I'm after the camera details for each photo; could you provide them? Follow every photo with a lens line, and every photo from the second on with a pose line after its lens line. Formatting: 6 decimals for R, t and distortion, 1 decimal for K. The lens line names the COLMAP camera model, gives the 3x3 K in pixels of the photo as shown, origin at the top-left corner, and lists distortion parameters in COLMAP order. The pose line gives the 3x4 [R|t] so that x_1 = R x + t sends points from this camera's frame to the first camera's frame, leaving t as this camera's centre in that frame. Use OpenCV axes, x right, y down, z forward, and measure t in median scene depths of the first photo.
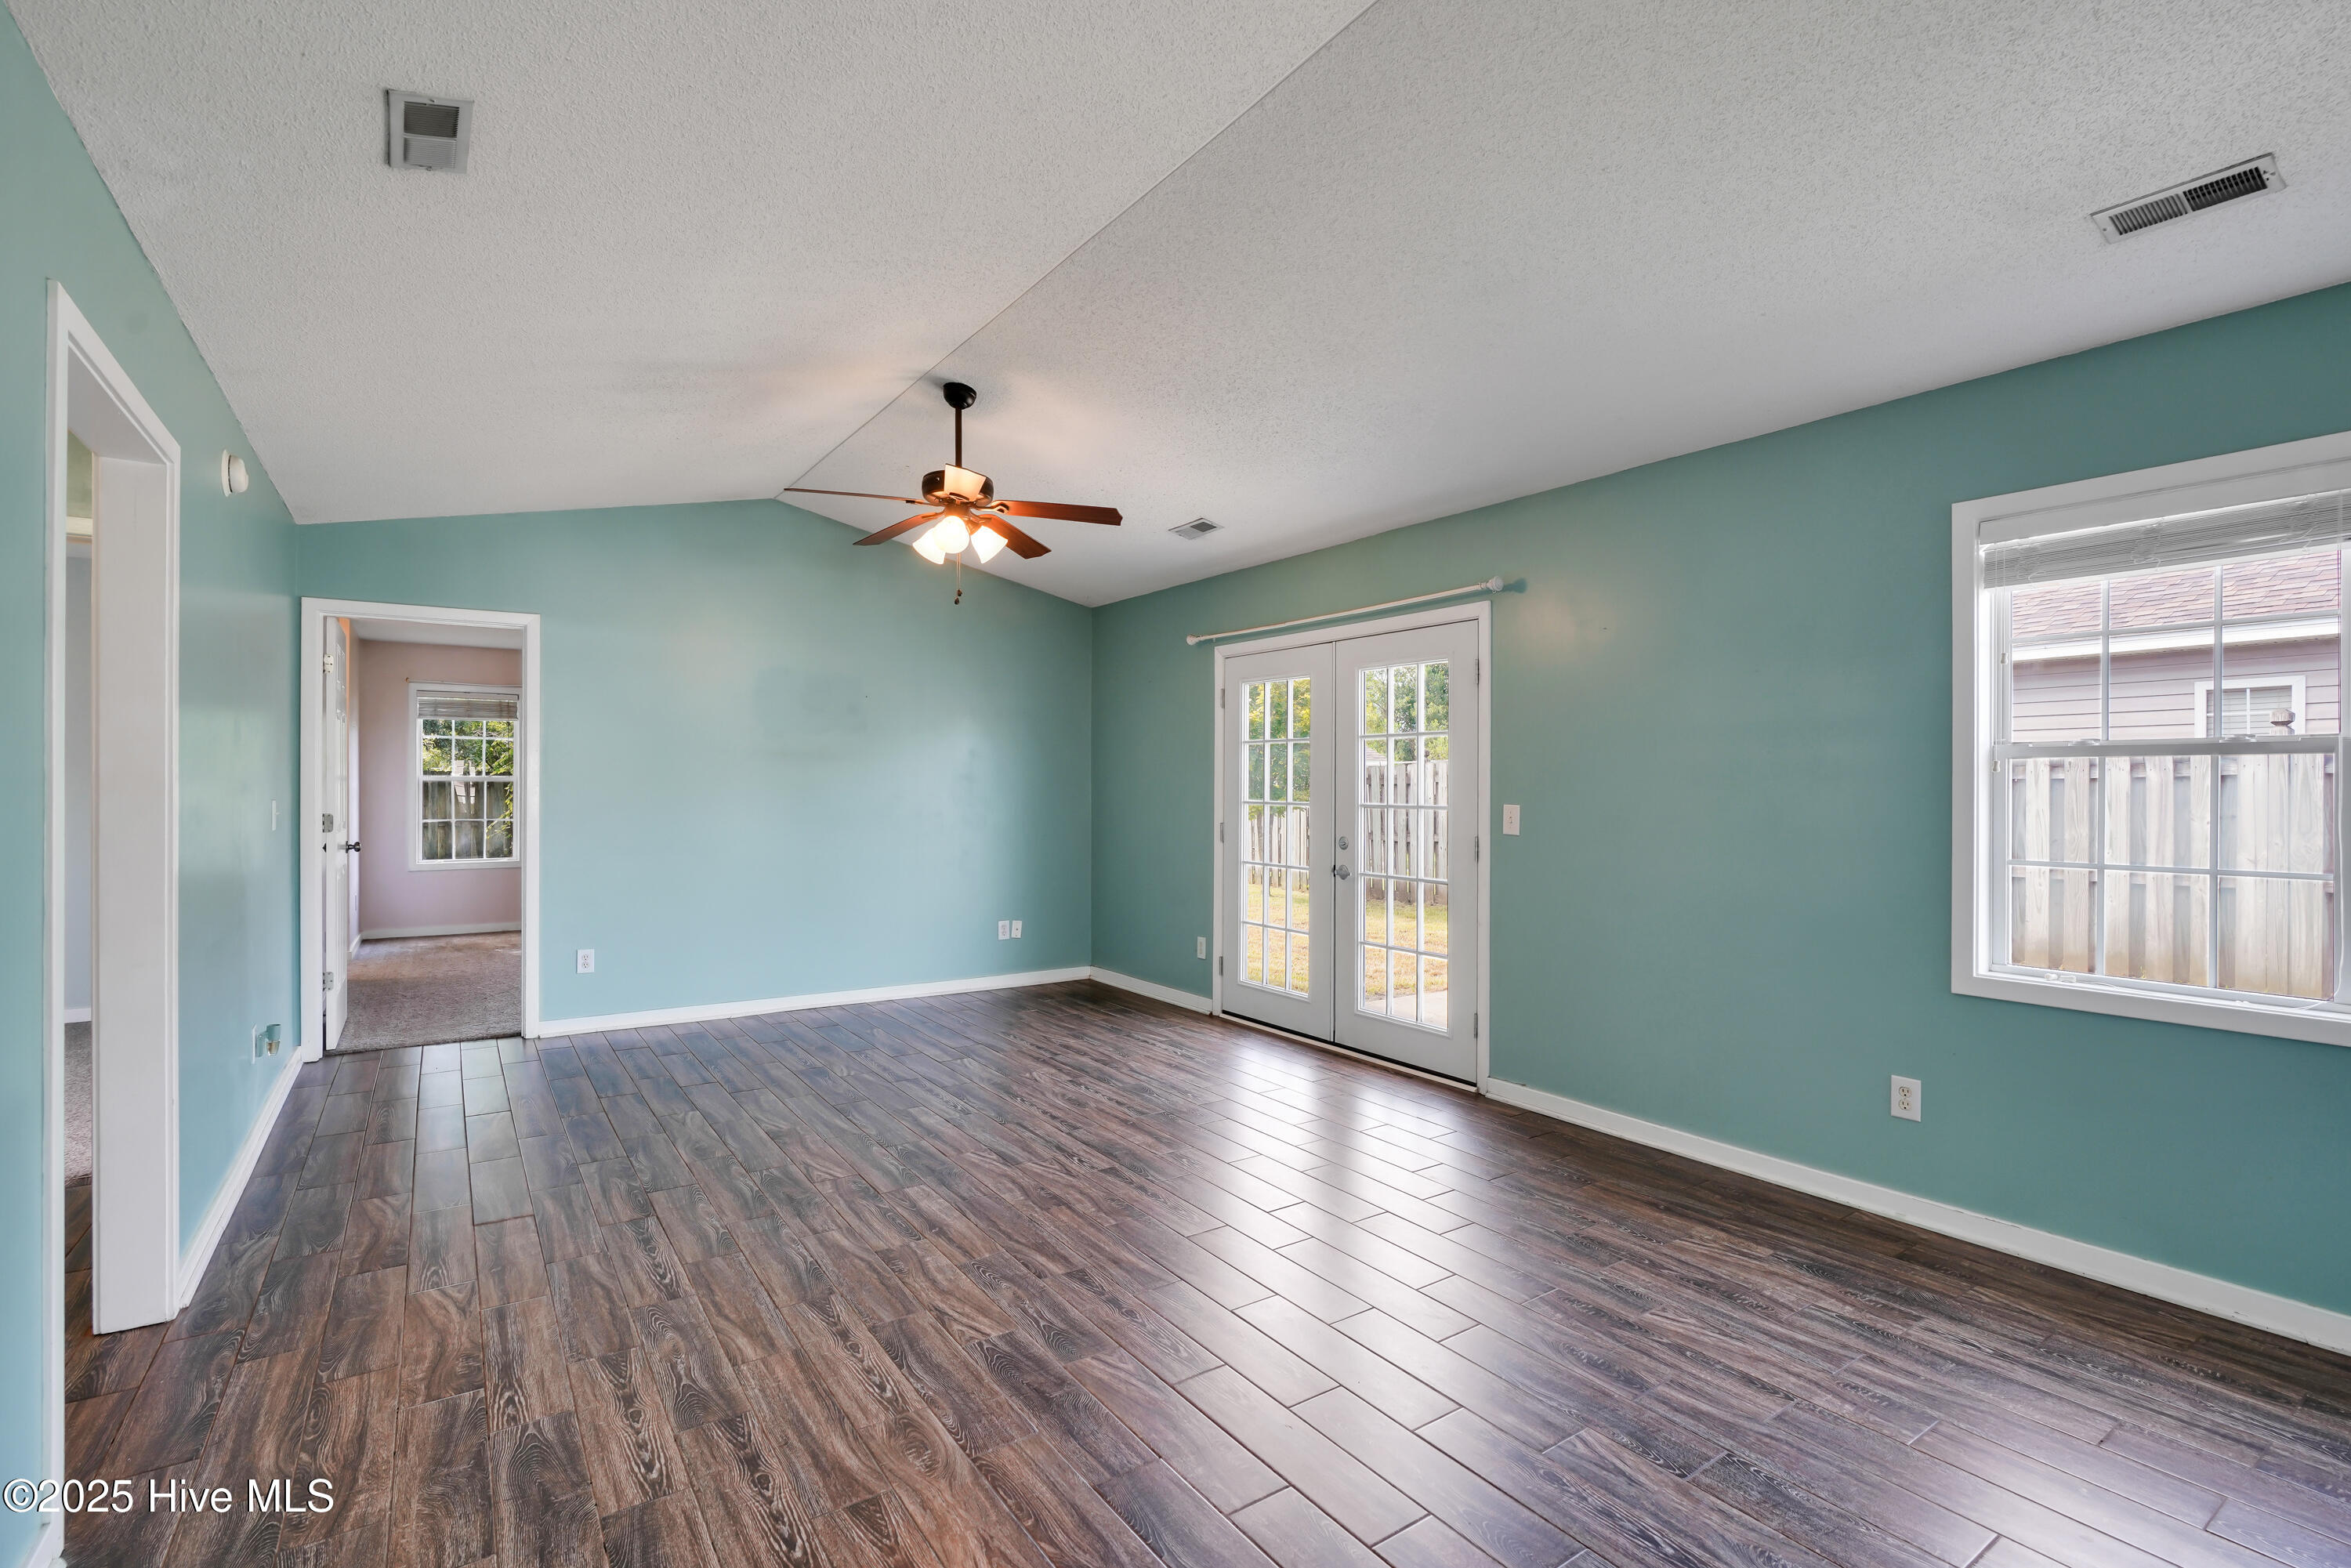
lens RADIAL K [[1079.3, 0, 1162.8], [0, 1079.3, 786.4], [0, 0, 1]] dist [0.000703, 0.000333]
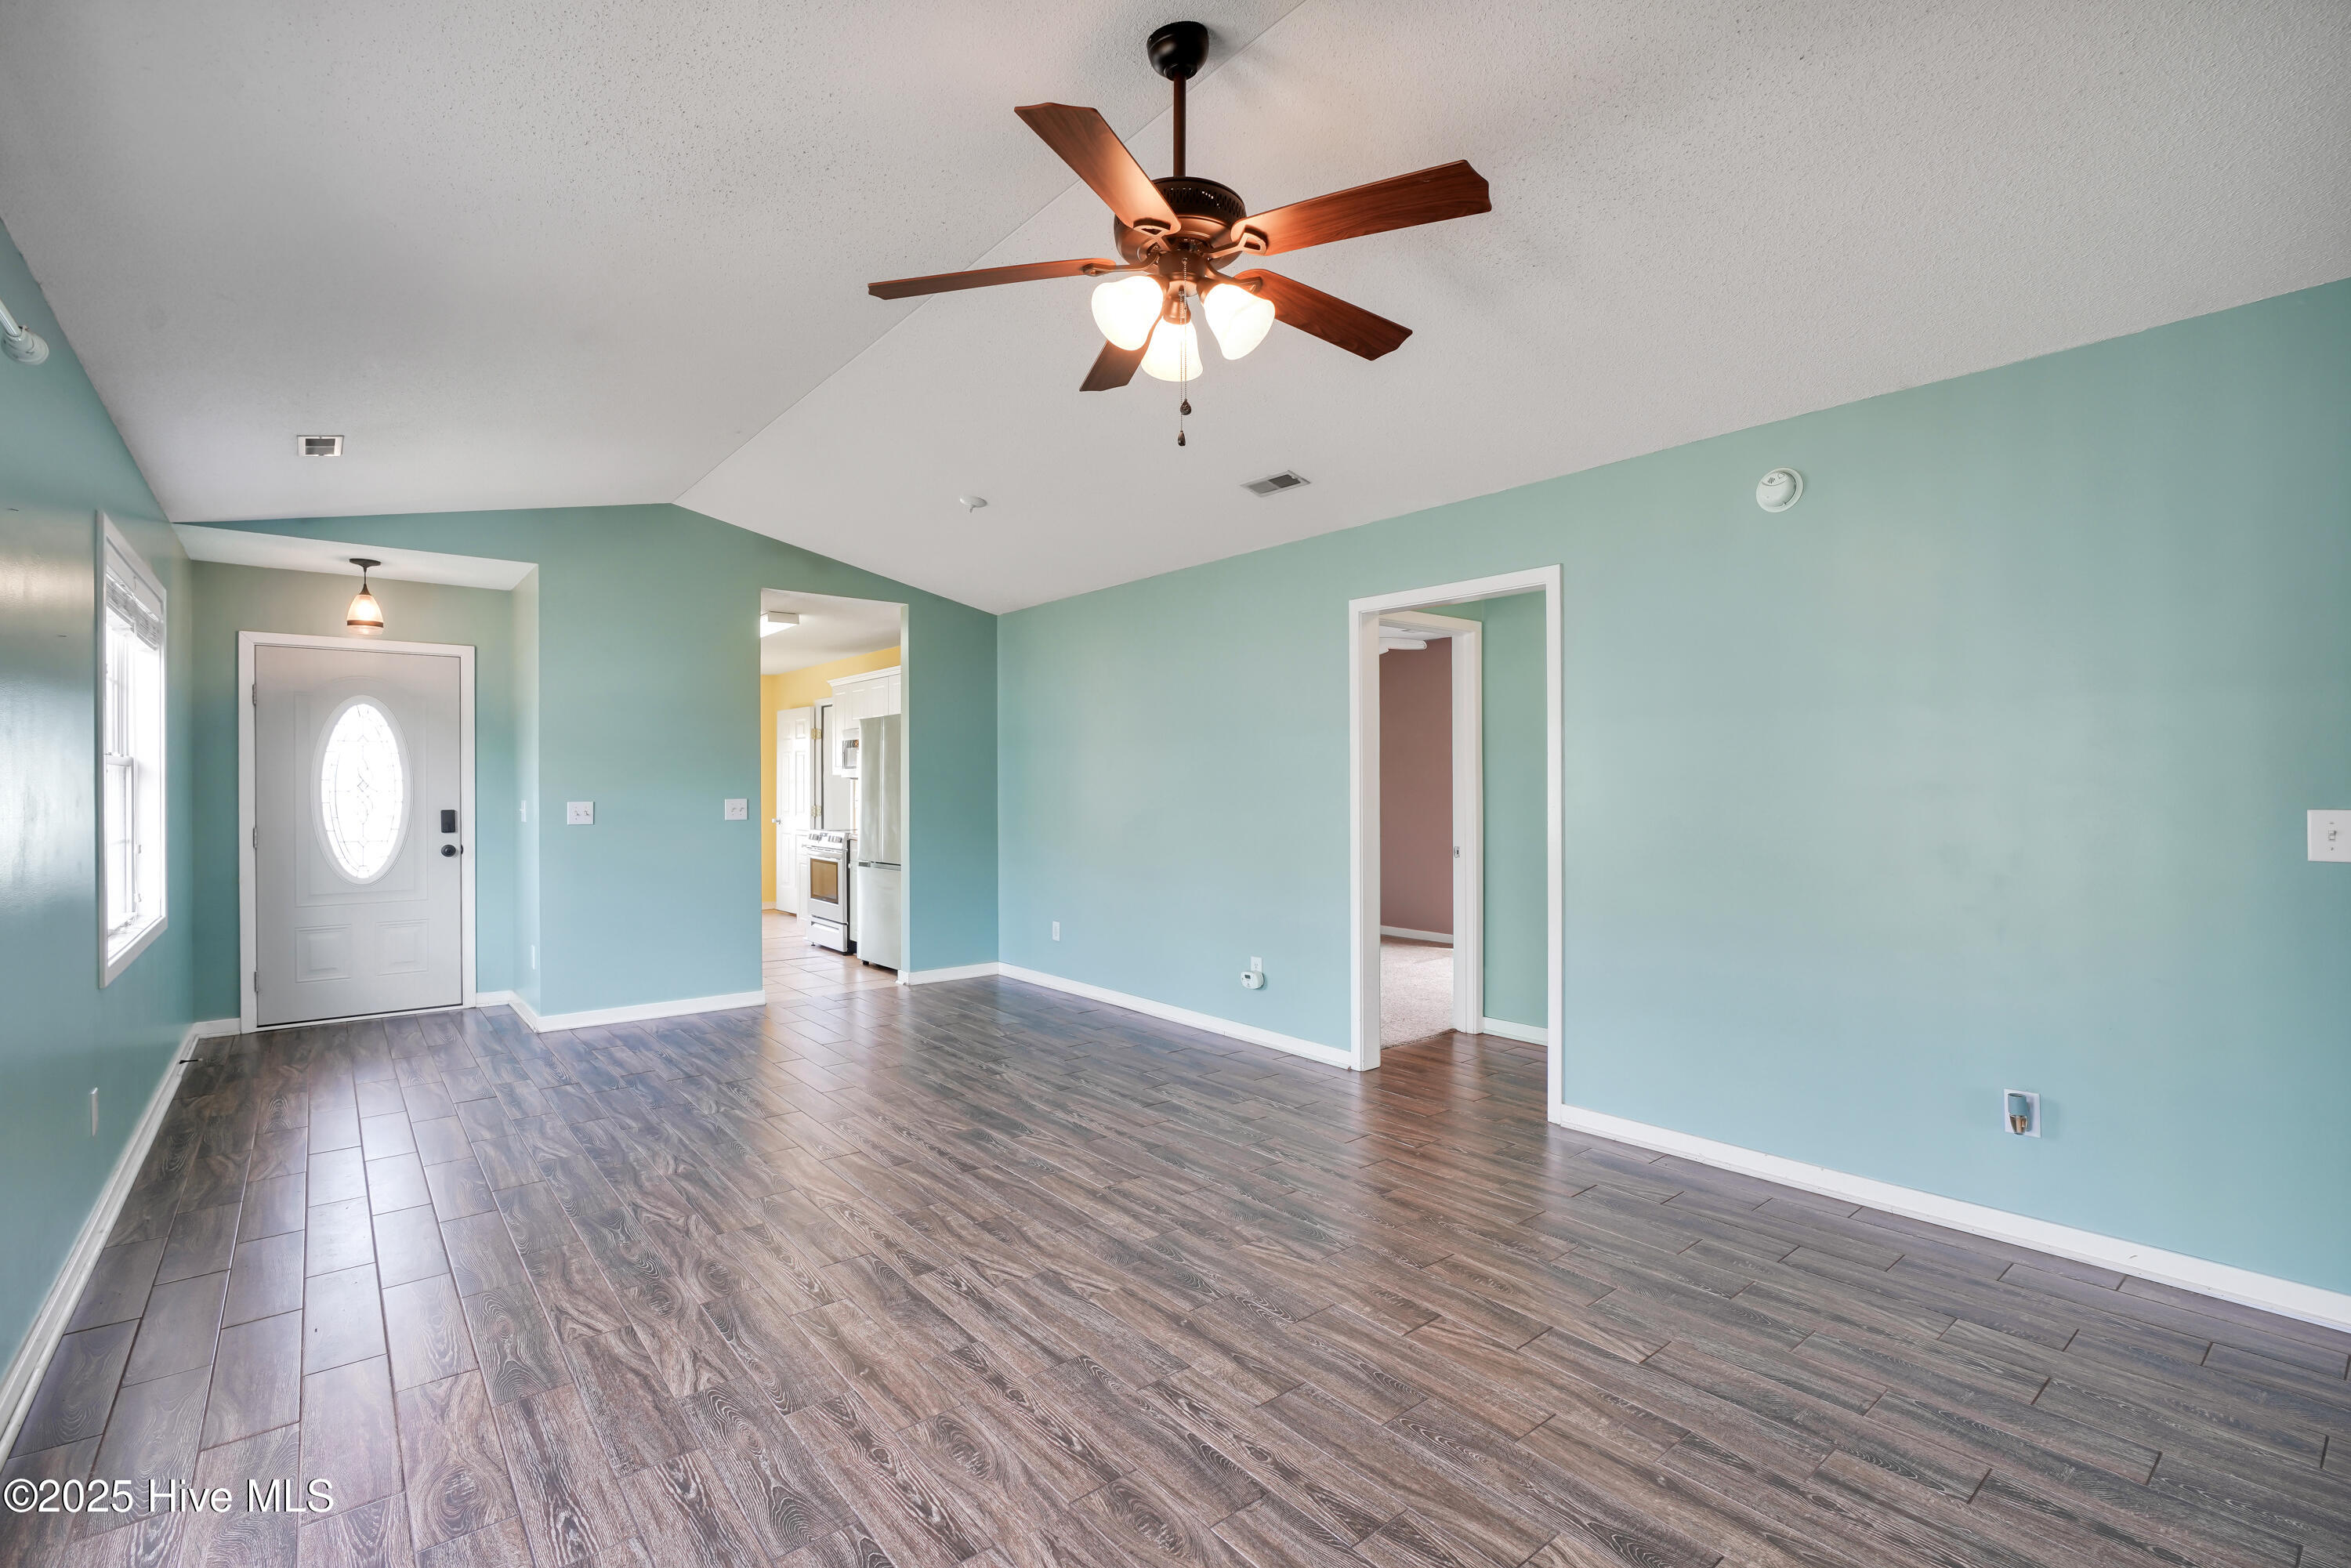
lens RADIAL K [[1079.3, 0, 1162.8], [0, 1079.3, 786.4], [0, 0, 1]] dist [0.000703, 0.000333]
pose [[-0.996833, 0.003429, -0.079446, -0.180915], [0.002941, 0.999976, 0.006260, -0.005340], [0.079465, 0.006006, -0.996820, 1.986203]]
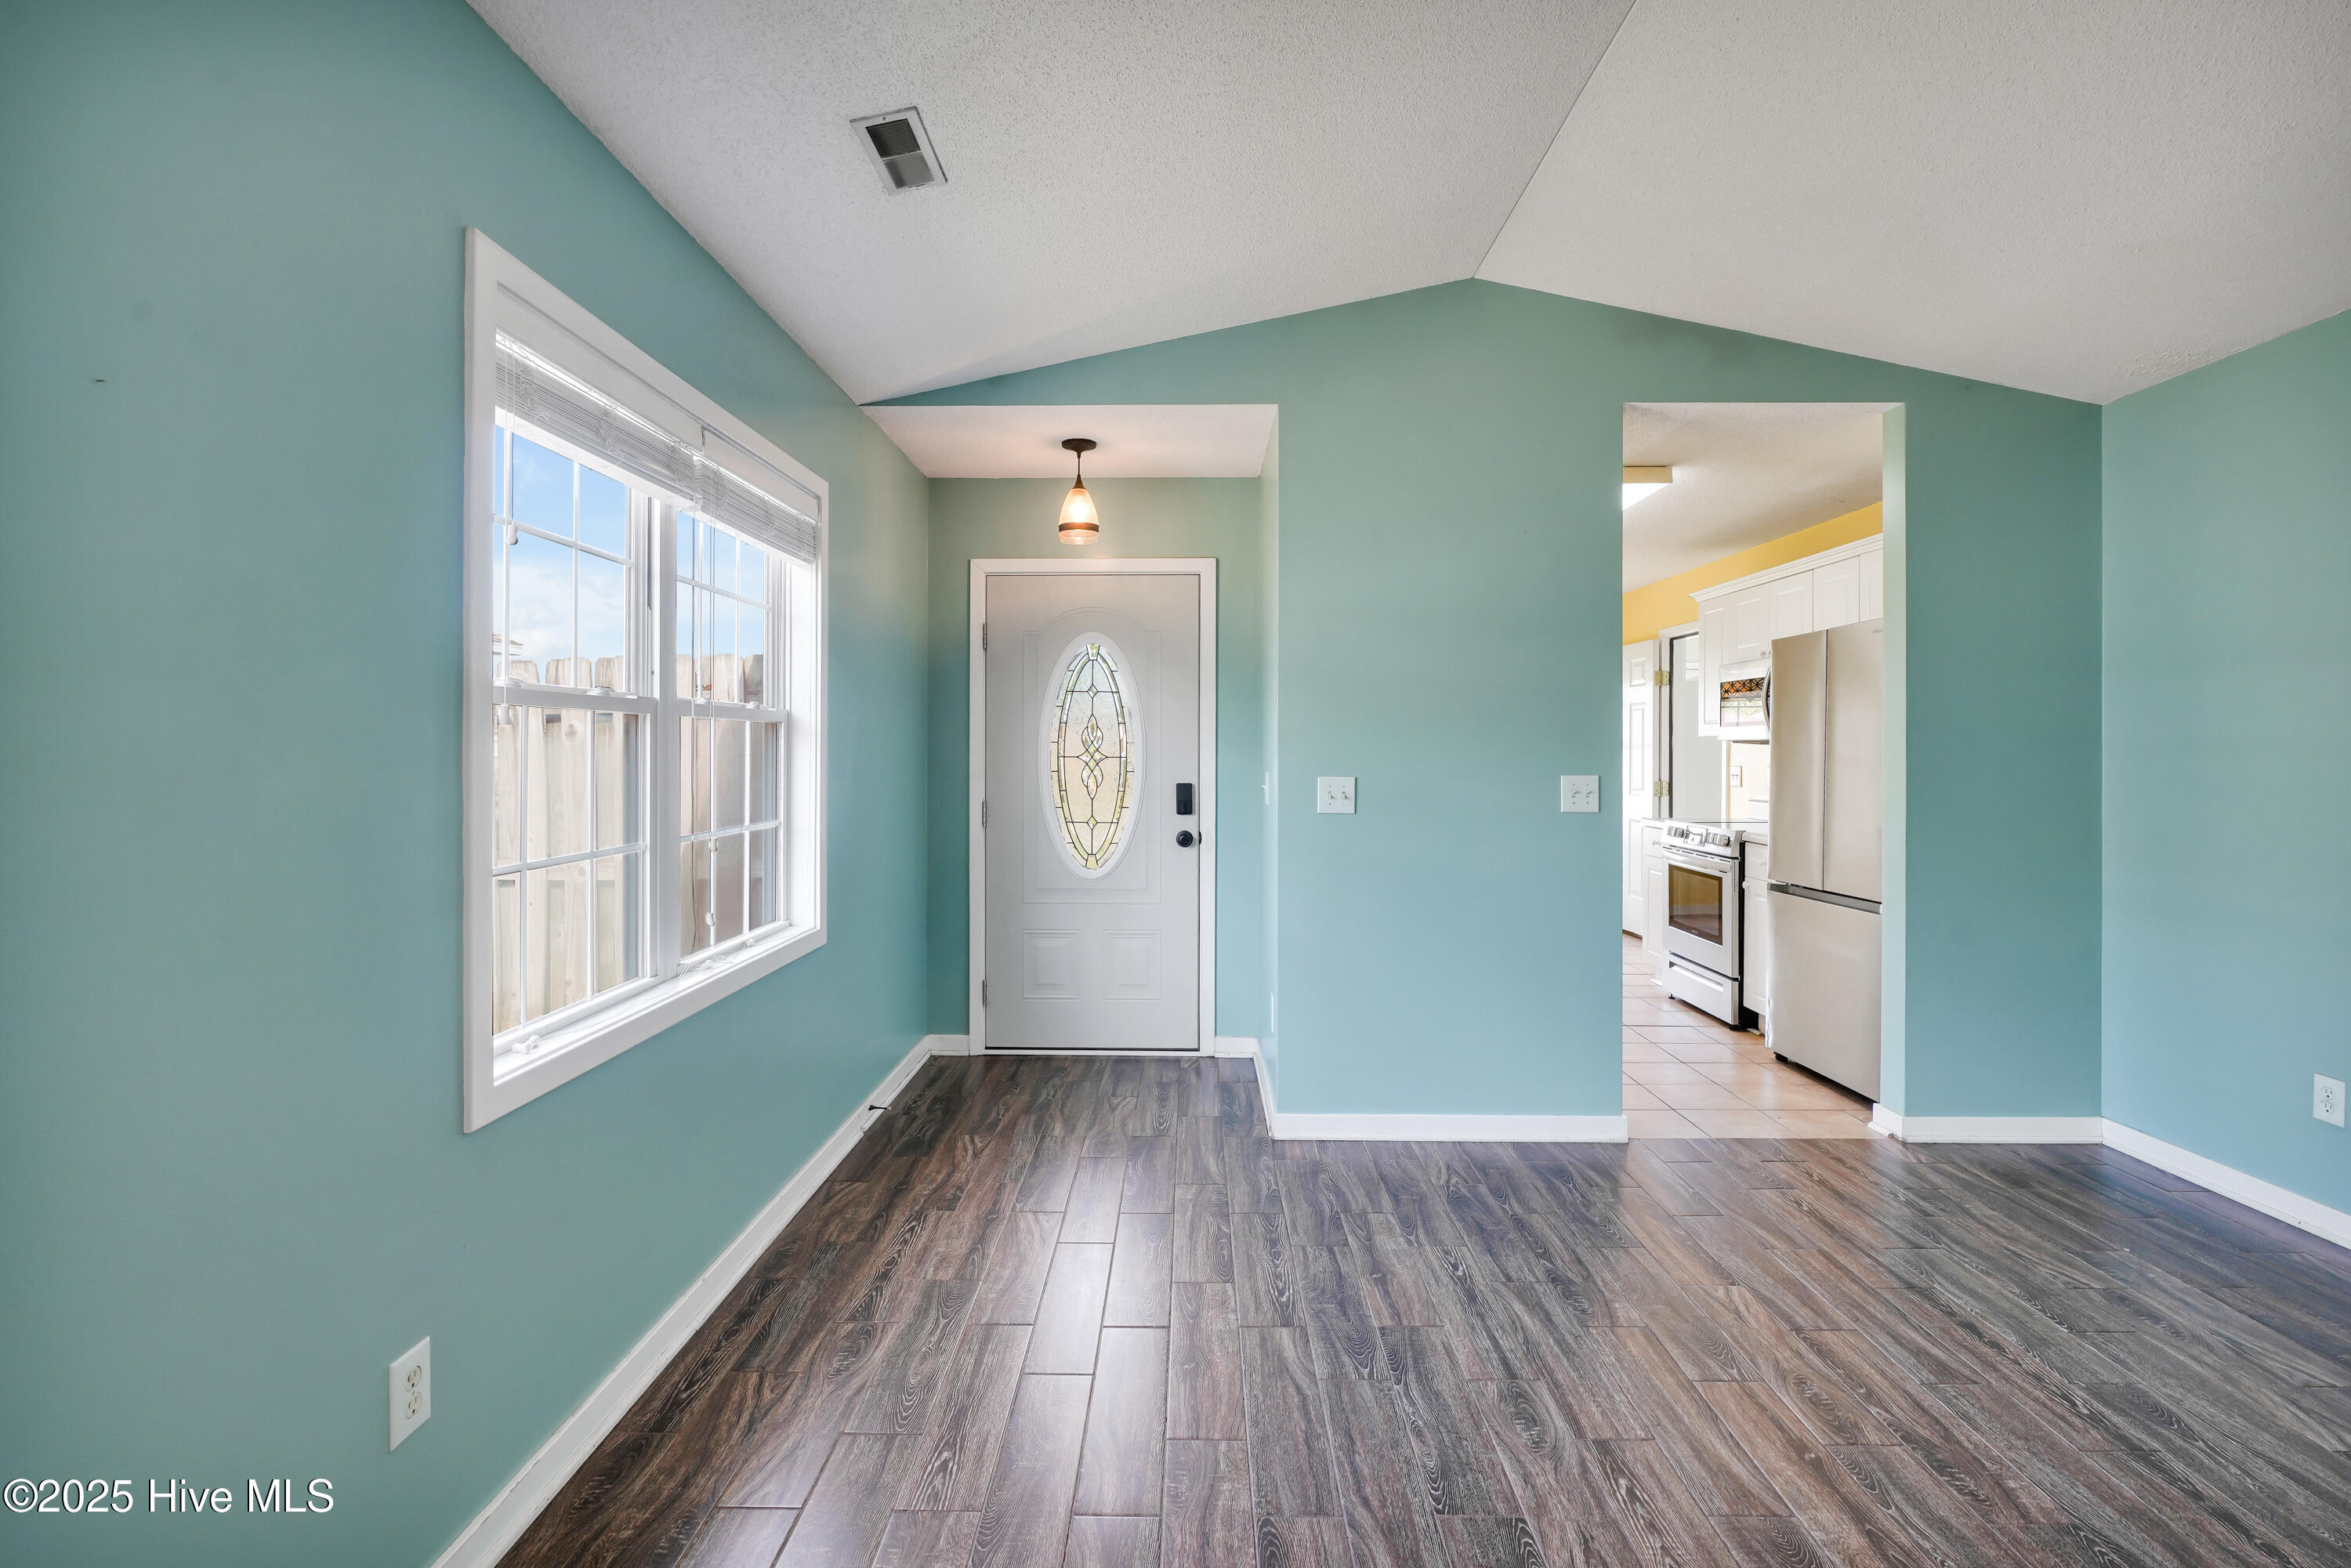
lens RADIAL K [[1073.6, 0, 1170.6], [0, 1073.6, 757.3], [0, 0, 1]] dist [-0.013918, 0.001140]
pose [[-0.818721, -0.004283, 0.574176, 0.131817], [0.001208, 0.999957, 0.009183, -0.002325], [-0.574191, 0.008212, -0.818680, 1.159742]]
